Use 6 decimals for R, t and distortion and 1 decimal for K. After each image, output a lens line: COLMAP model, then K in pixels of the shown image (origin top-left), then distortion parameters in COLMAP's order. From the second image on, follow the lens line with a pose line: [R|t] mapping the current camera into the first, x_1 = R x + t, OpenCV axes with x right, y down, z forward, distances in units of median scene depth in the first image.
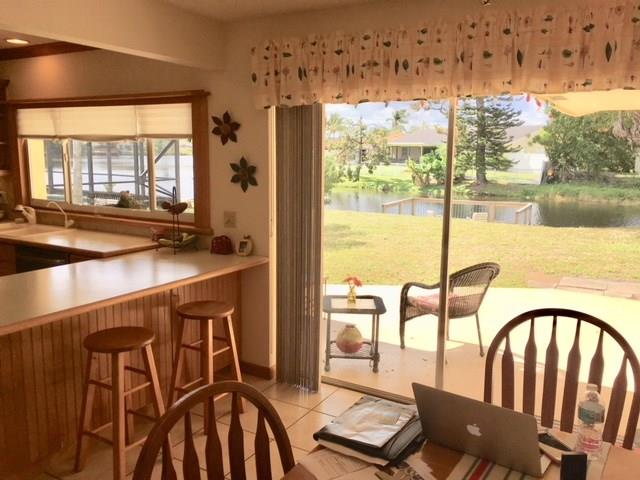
lens RADIAL K [[538.2, 0, 320.0], [0, 538.2, 240.0], [0, 0, 1]] dist [0.076171, -0.110727]
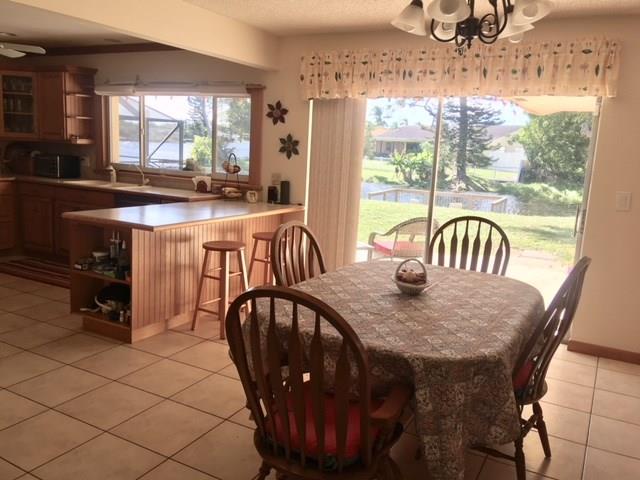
lens RADIAL K [[537.5, 0, 308.6], [0, 537.5, 236.3], [0, 0, 1]] dist [0.086949, -0.142602]
pose [[0.999333, 0.032269, 0.017113, -0.107496], [-0.032376, 0.999458, 0.006013, 0.101043], [-0.016910, -0.006563, 0.999835, -0.396931]]
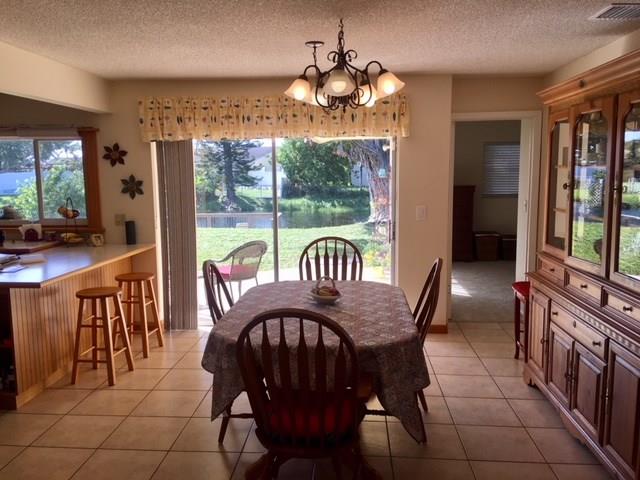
lens RADIAL K [[538.2, 0, 320.0], [0, 538.2, 240.0], [0, 0, 1]] dist [0.076171, -0.110727]
pose [[0.893398, -0.078897, 0.442283, -0.342699], [0.094155, 0.995478, -0.012611, 0.082666], [-0.439288, 0.052910, 0.896787, -0.491684]]
